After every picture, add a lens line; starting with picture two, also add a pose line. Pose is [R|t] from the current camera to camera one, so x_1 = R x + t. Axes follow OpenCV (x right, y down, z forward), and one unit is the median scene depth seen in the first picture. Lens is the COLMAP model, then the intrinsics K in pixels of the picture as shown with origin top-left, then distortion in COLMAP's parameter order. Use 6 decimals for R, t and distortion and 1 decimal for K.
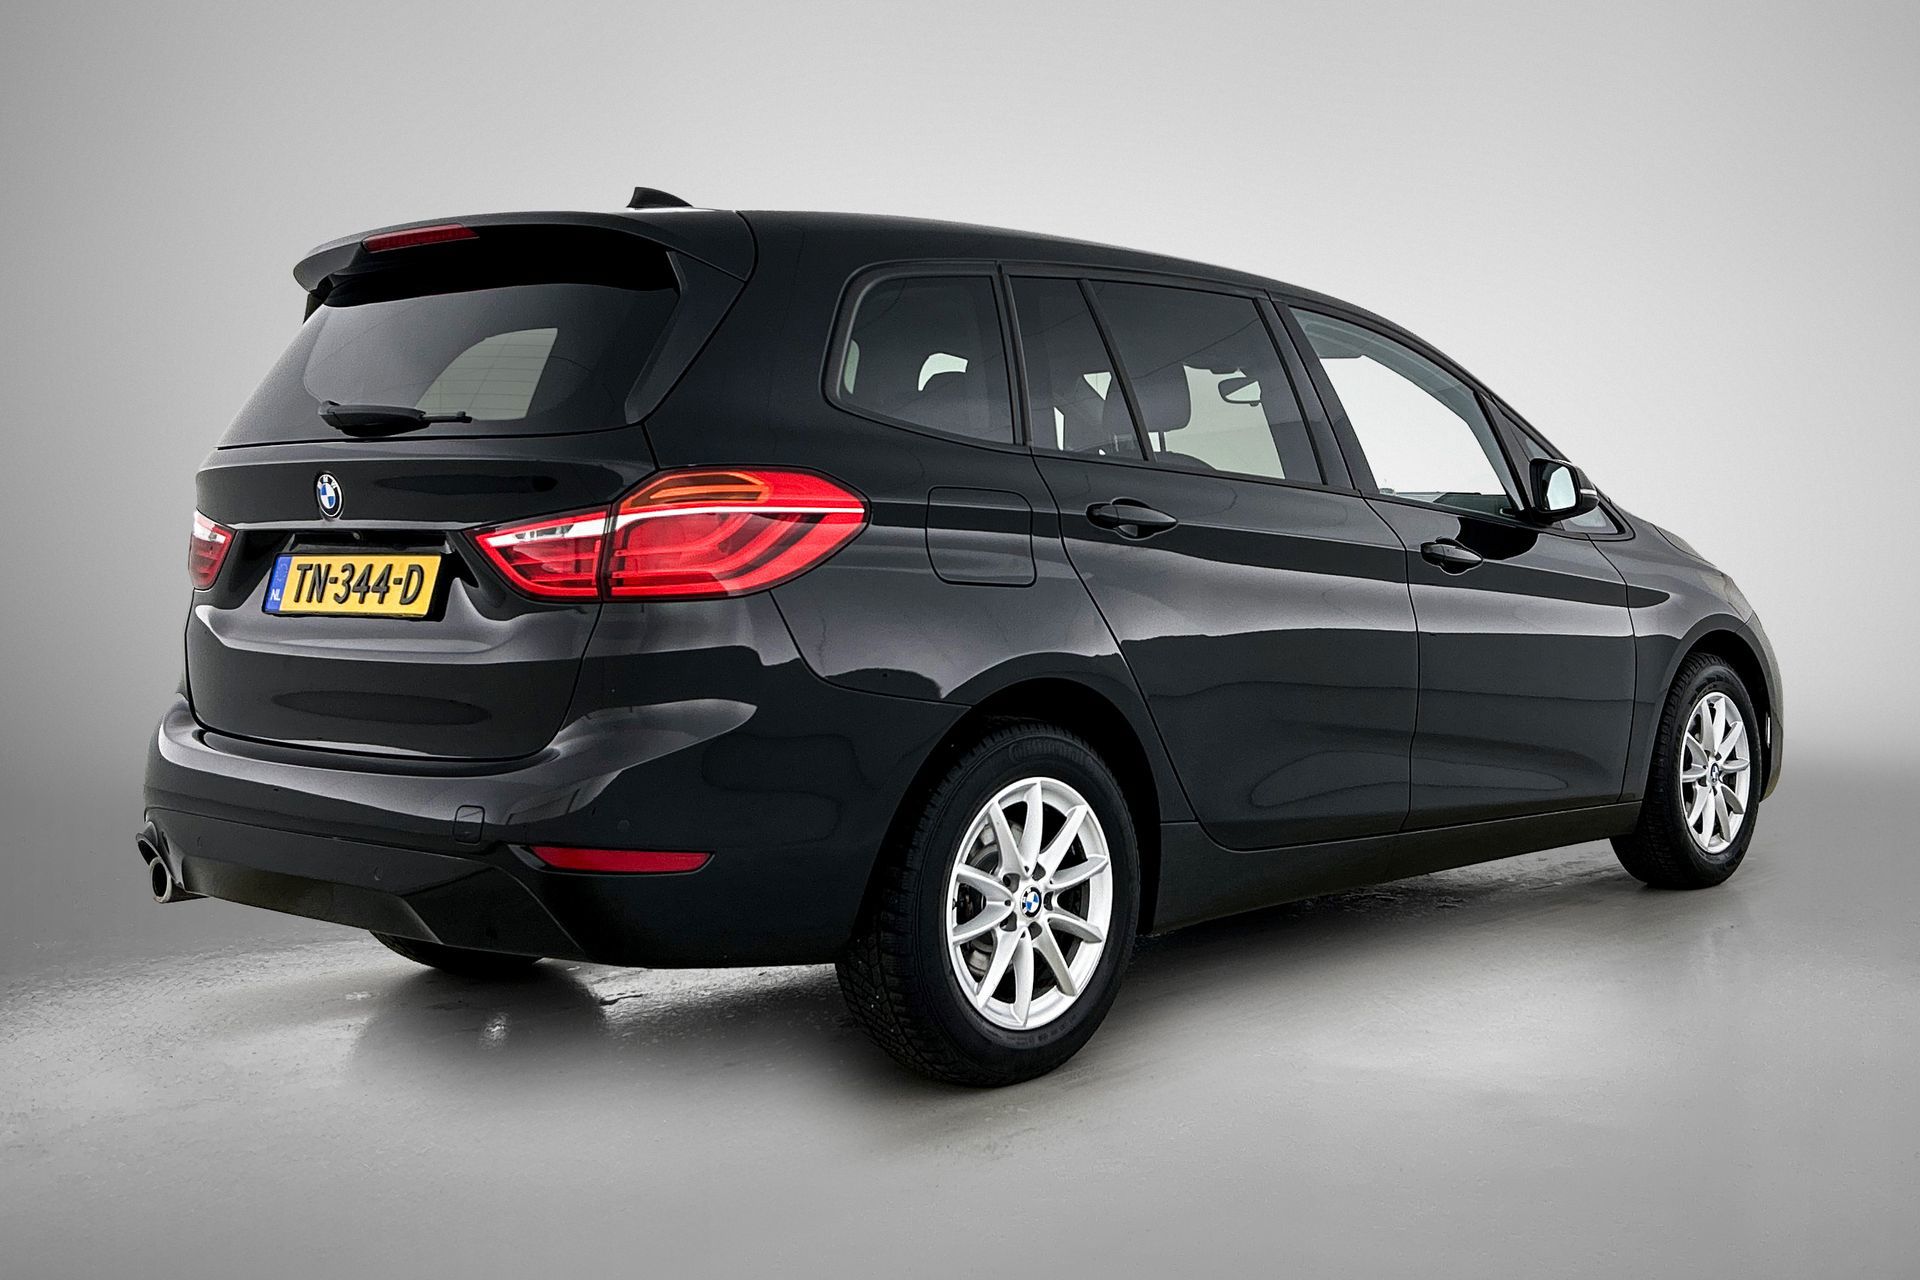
lens RADIAL K [[2636.9, 0, 960.0], [0, 2636.9, 640.0], [0, 0, 1]] dist [0.004942, 0.007766]
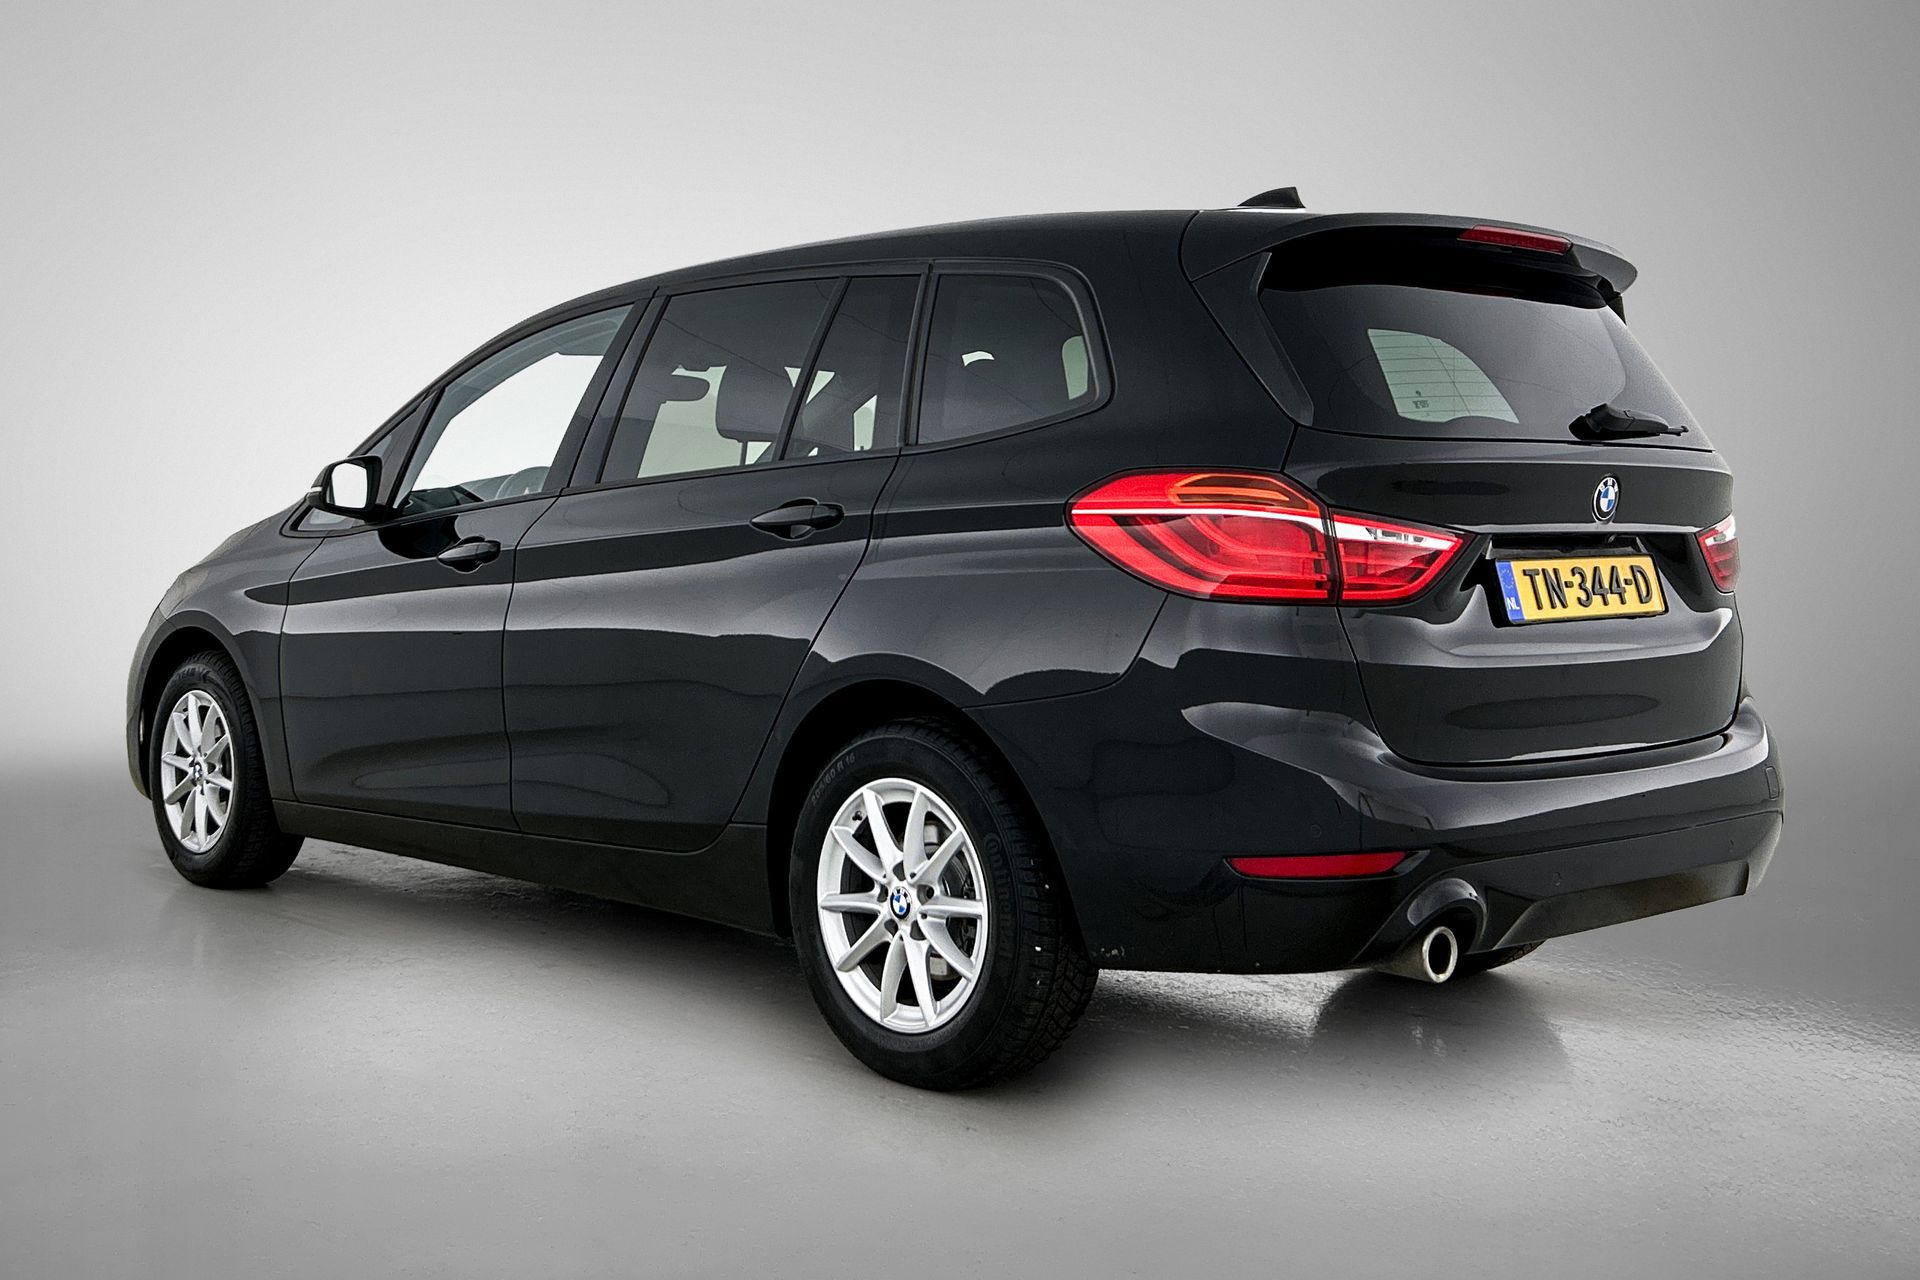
lens RADIAL K [[2636.9, 0, 960.0], [0, 2636.9, 640.0], [0, 0, 1]] dist [0.004942, 0.007766]
pose [[0.000753, -0.040899, 0.999163, -1.234698], [0.037050, 0.998478, 0.040843, -0.051128], [-0.999313, 0.036989, 0.002267, 1.242331]]
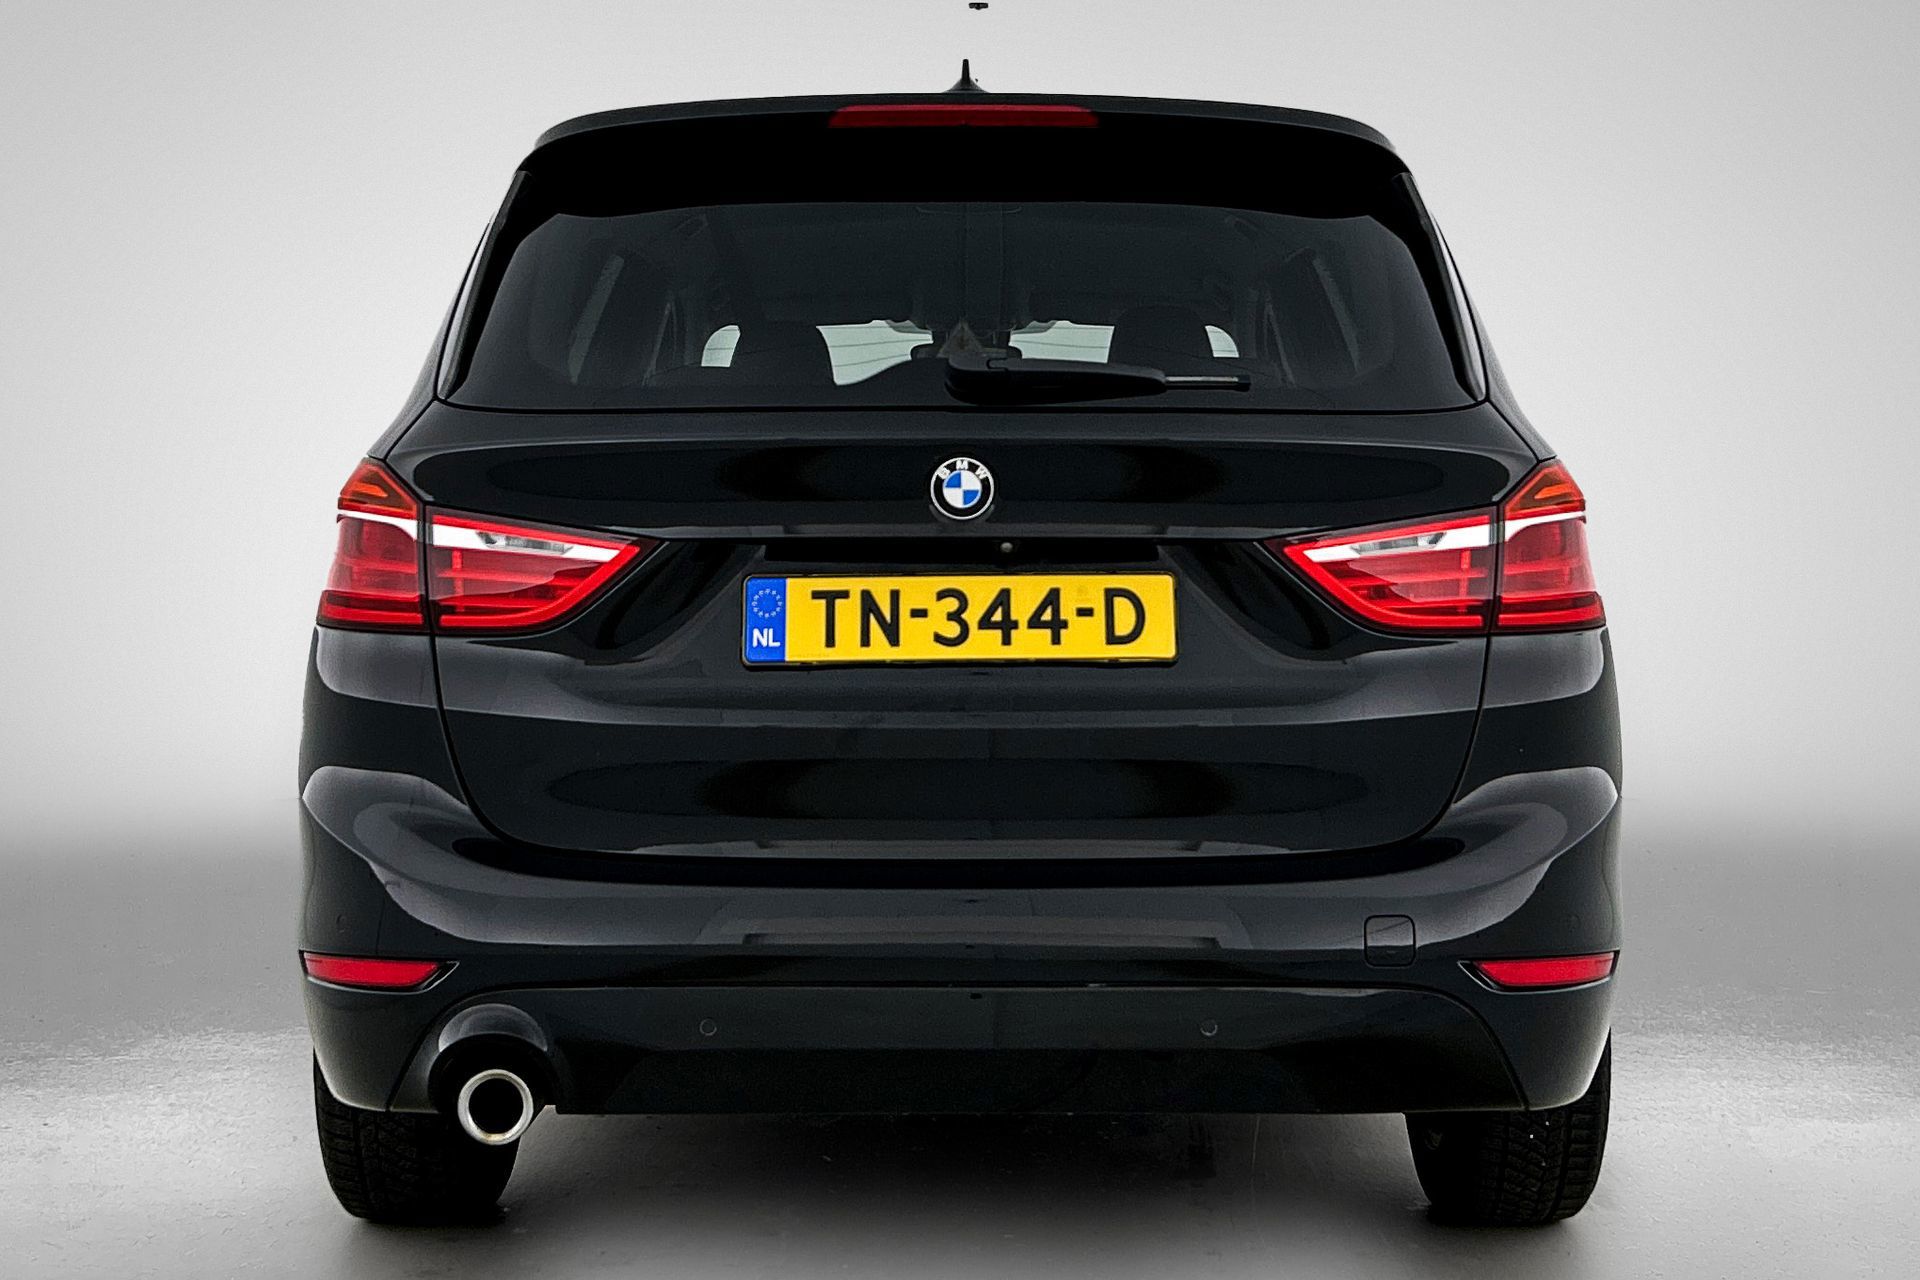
lens RADIAL K [[2636.9, 0, 960.0], [0, 2636.9, 640.0], [0, 0, 1]] dist [0.004942, 0.007766]
pose [[0.695574, -0.030849, 0.717791, -0.729175], [0.027641, 0.999487, 0.016171, -0.026683], [-0.717922, 0.008593, 0.696070, 0.526234]]
